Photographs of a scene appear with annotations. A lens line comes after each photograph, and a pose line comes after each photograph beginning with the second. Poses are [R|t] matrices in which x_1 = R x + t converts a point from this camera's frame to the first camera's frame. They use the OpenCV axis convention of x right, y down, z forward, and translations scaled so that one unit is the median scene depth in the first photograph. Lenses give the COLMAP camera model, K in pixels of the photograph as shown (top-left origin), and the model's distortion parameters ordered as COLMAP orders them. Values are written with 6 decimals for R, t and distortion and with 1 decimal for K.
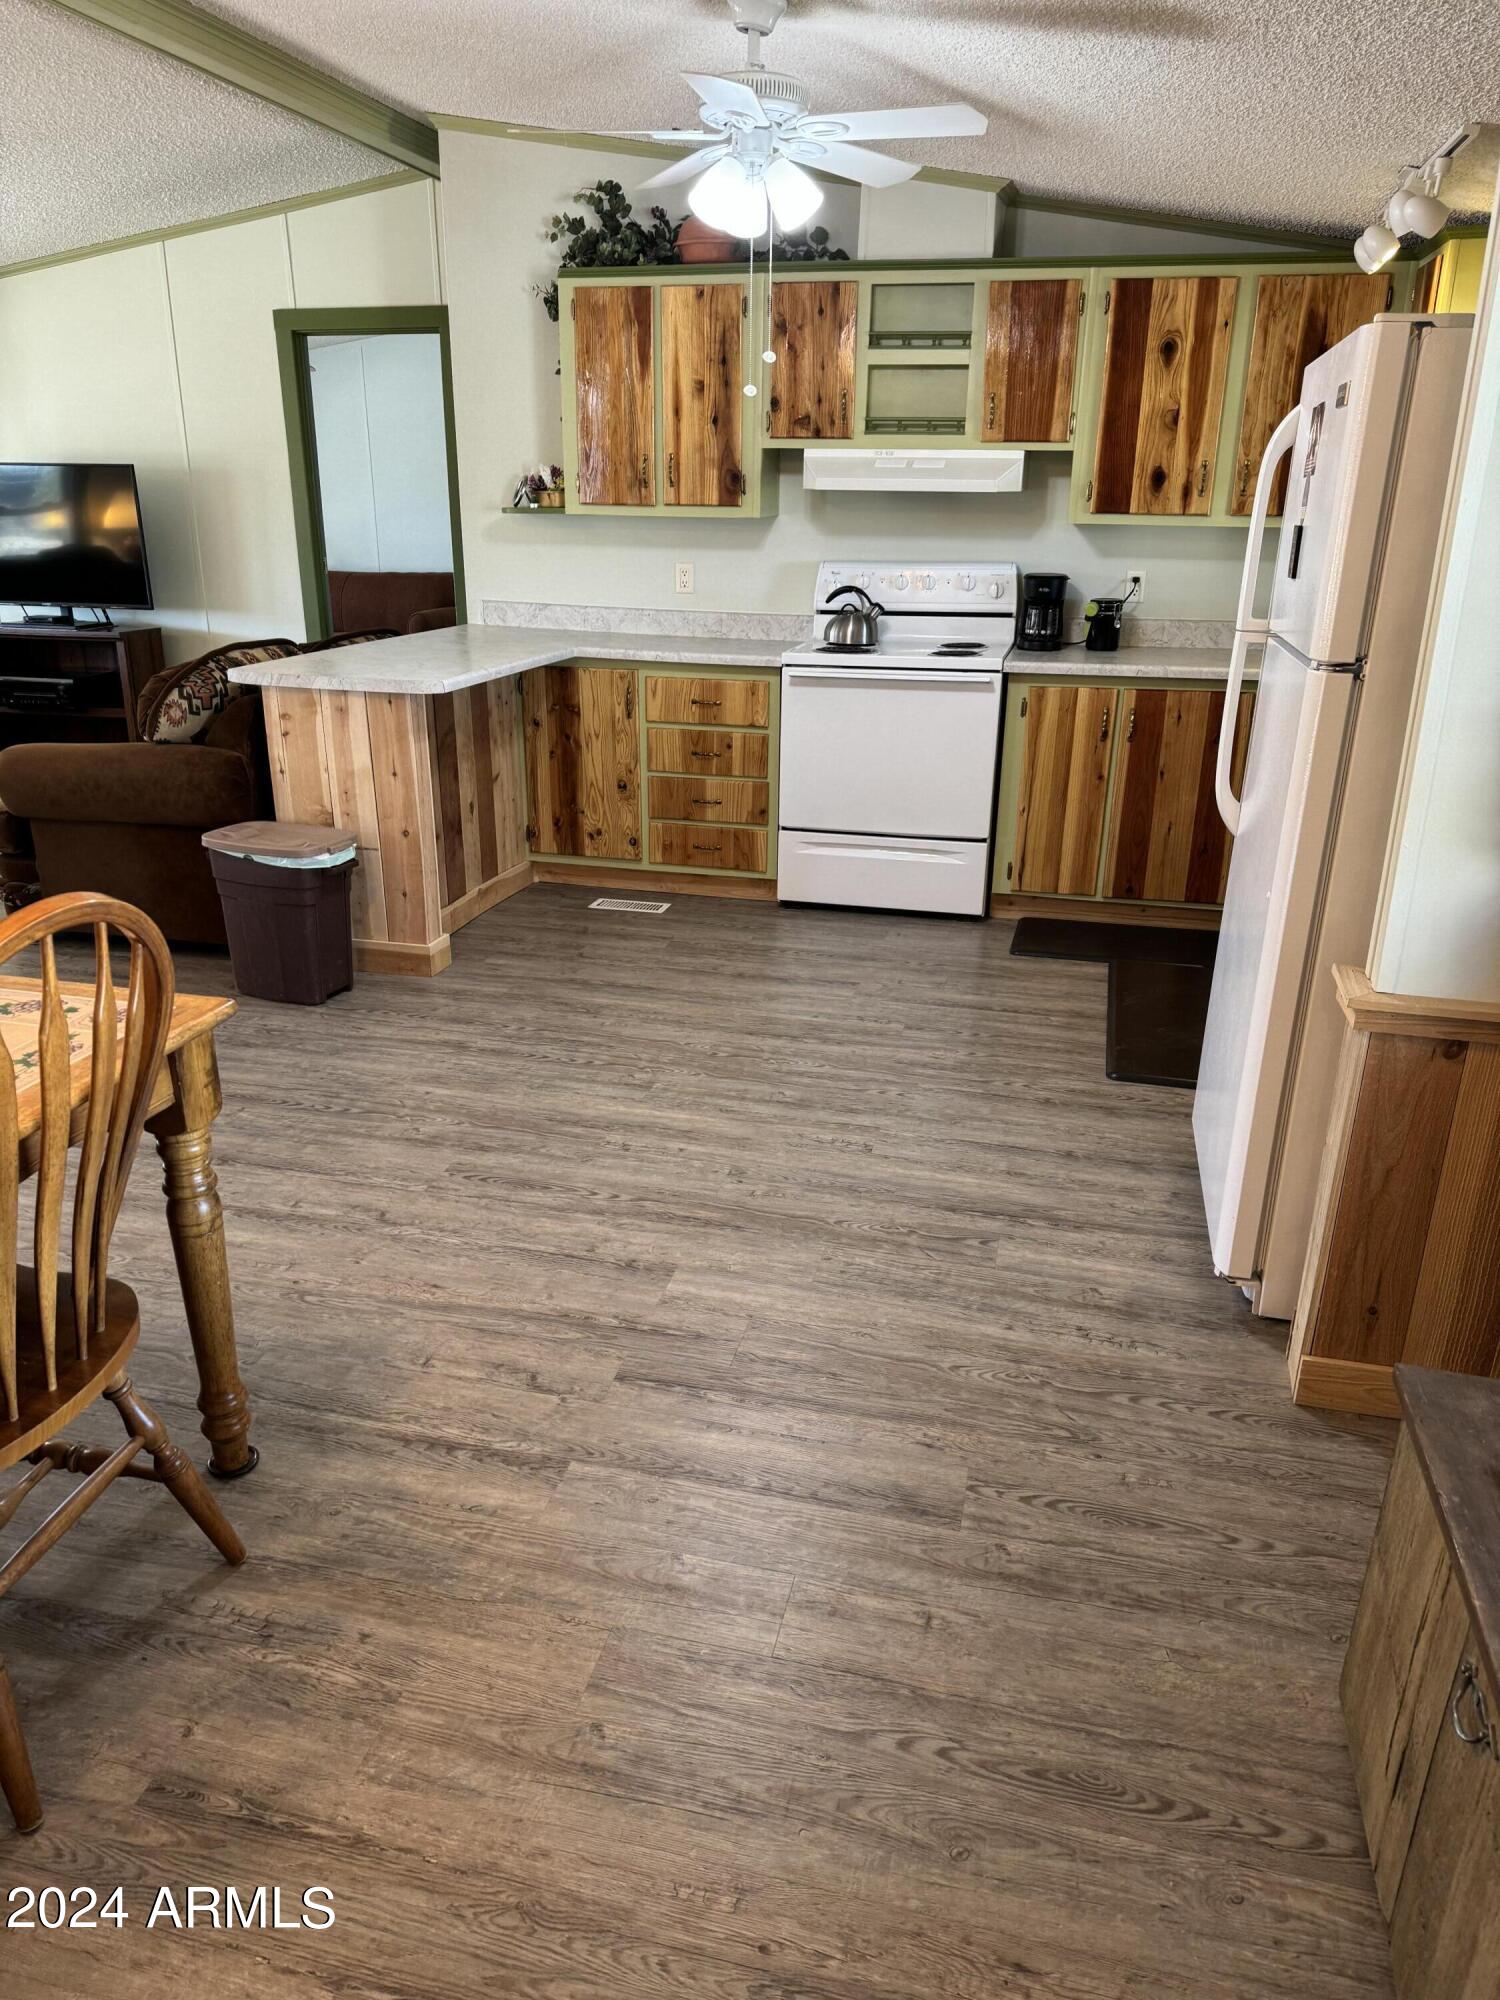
lens RADIAL K [[1460.0, 0, 748.8], [0, 1460.0, 1028.5], [0, 0, 1]] dist [0.056884, -0.086693]
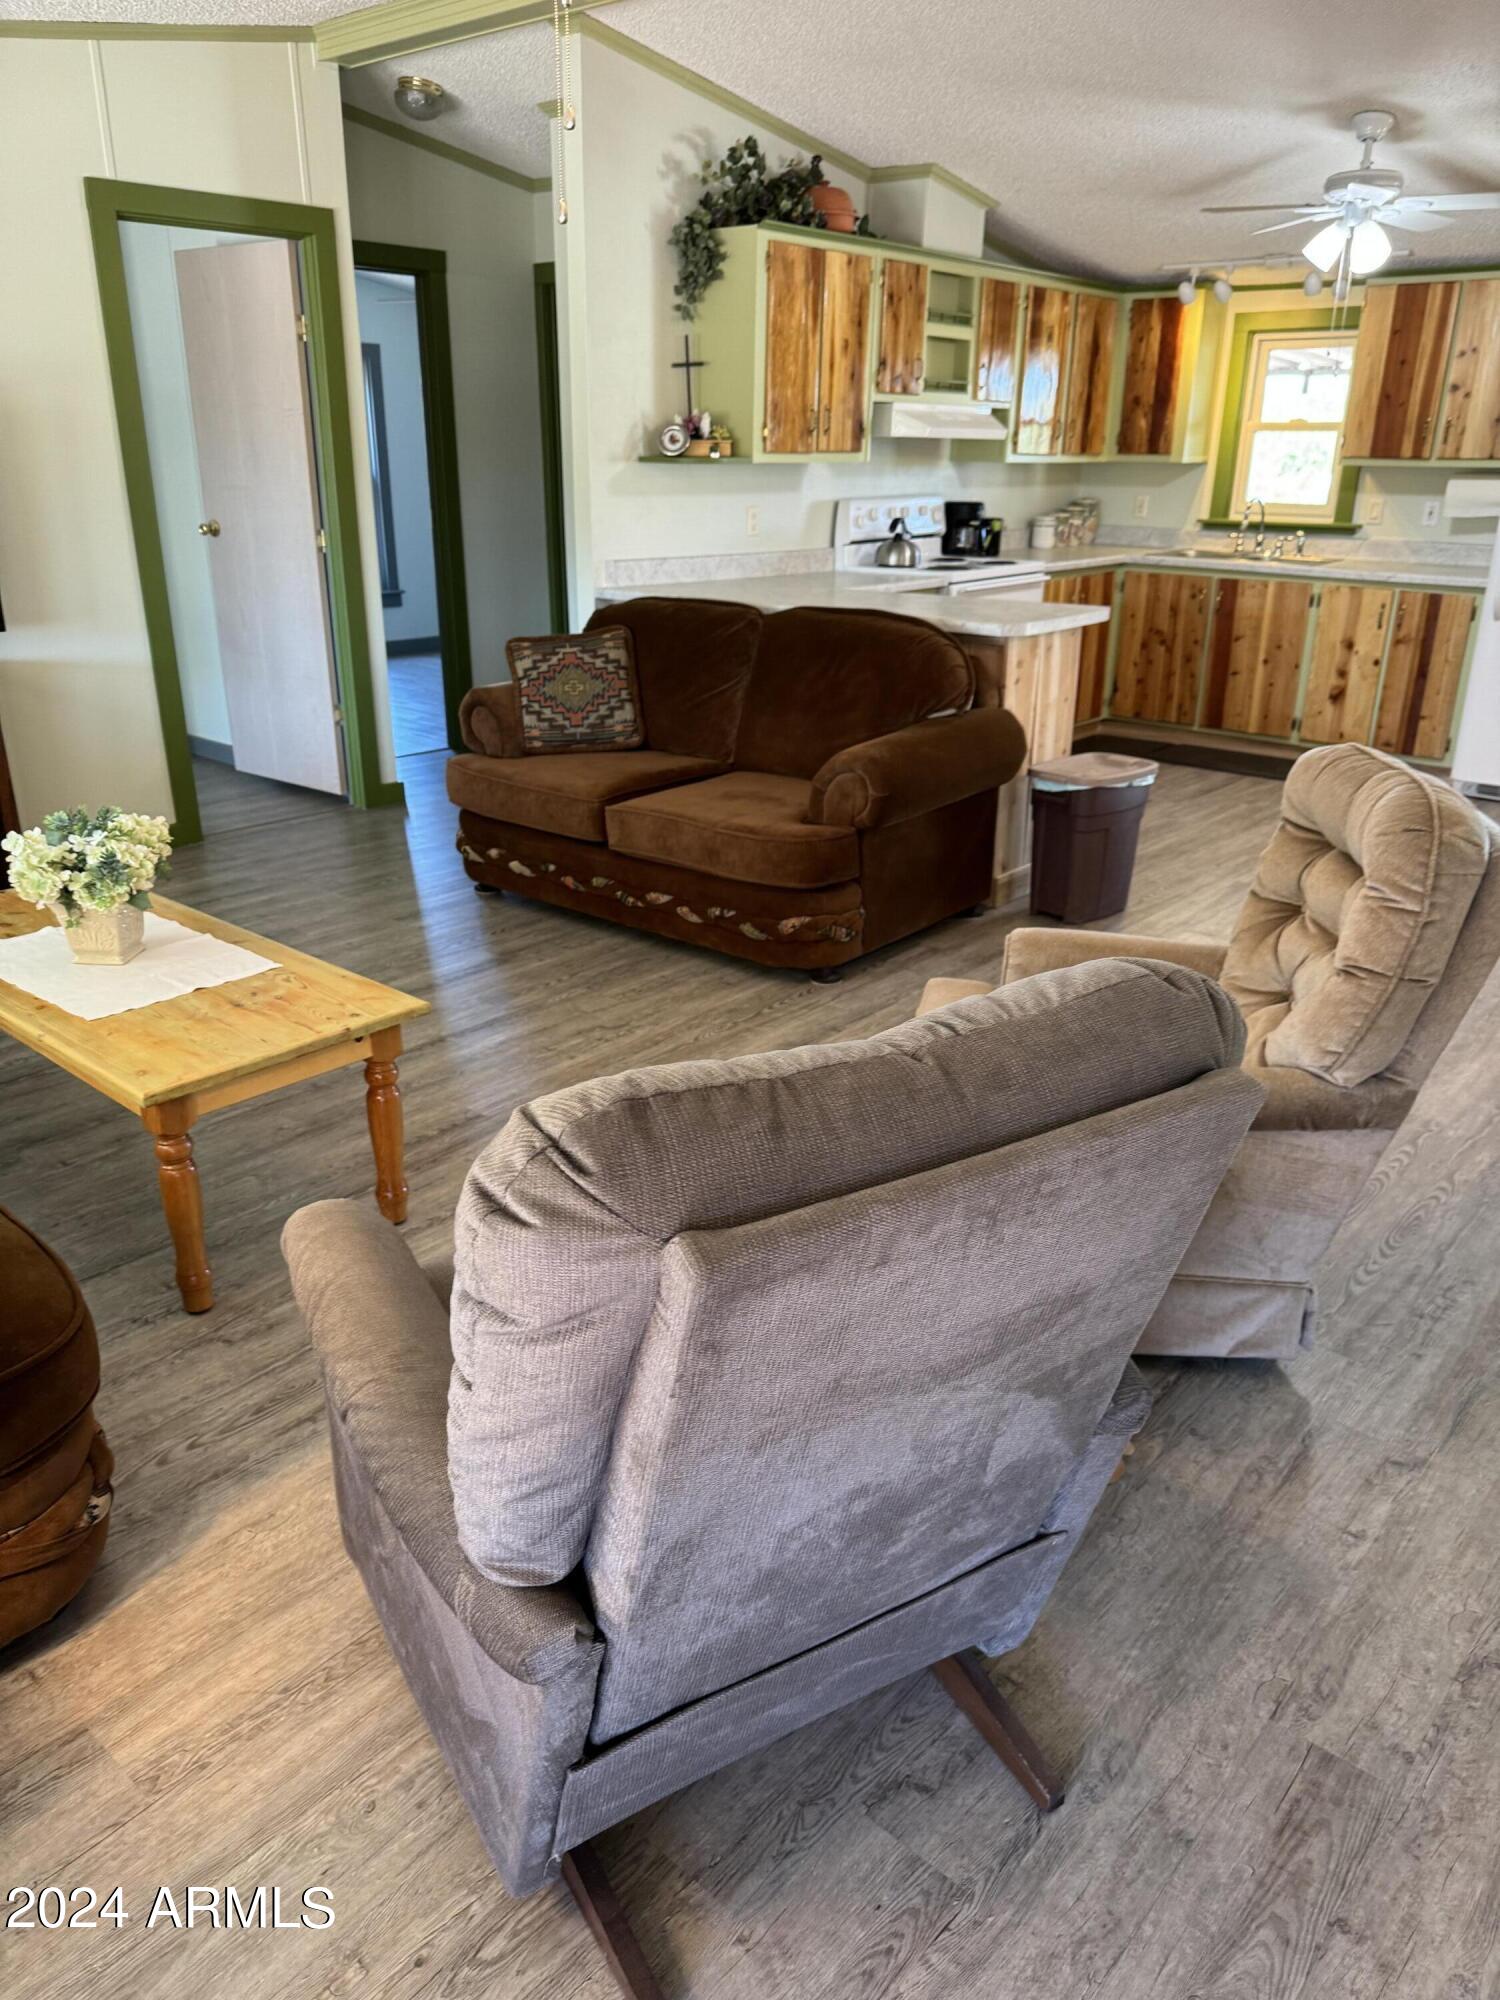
lens RADIAL K [[1423.3, 0, 750.0], [0, 1423.3, 1000.0], [0, 0, 1]] dist [0.004776, -0.004245]
pose [[0.440581, -0.335287, 0.832749, -1.179593], [0.304682, 0.928421, 0.212610, -0.236626], [-0.844427, 0.160051, 0.511201, 0.614300]]
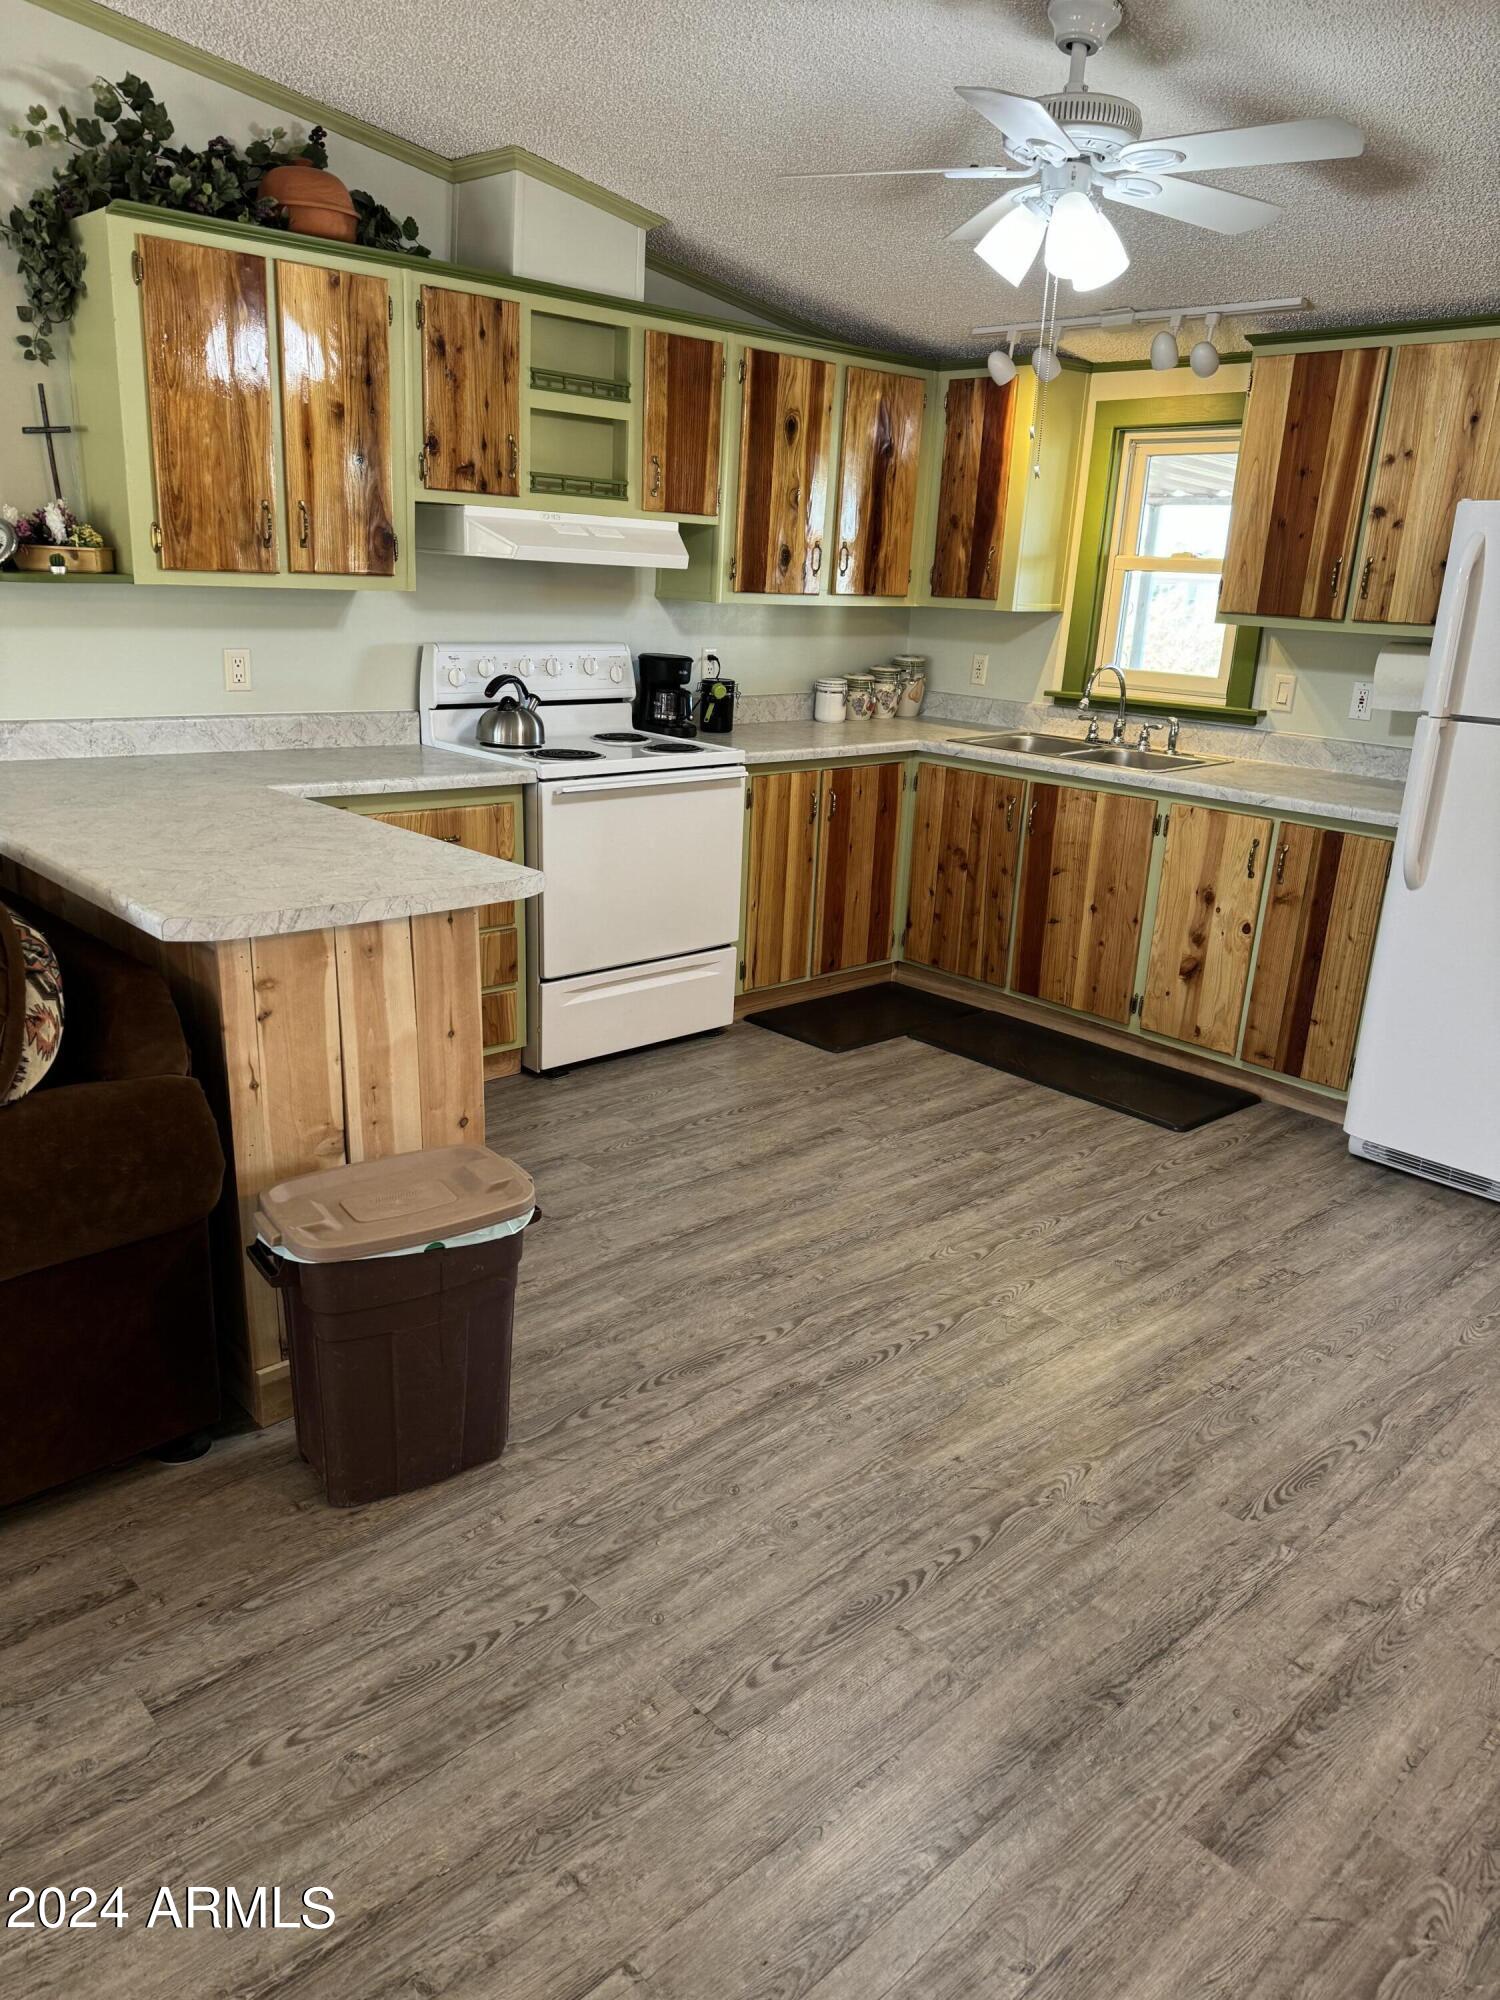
lens RADIAL K [[1411.2, 0, 750.0], [0, 1411.2, 1000.0], [0, 0, 1]] dist [0.070386, -0.092154]
pose [[0.544559, -0.236643, 0.804646, -0.571683], [0.252785, 0.961068, 0.111569, -0.197253], [-0.799722, 0.142647, 0.583178, 0.499134]]
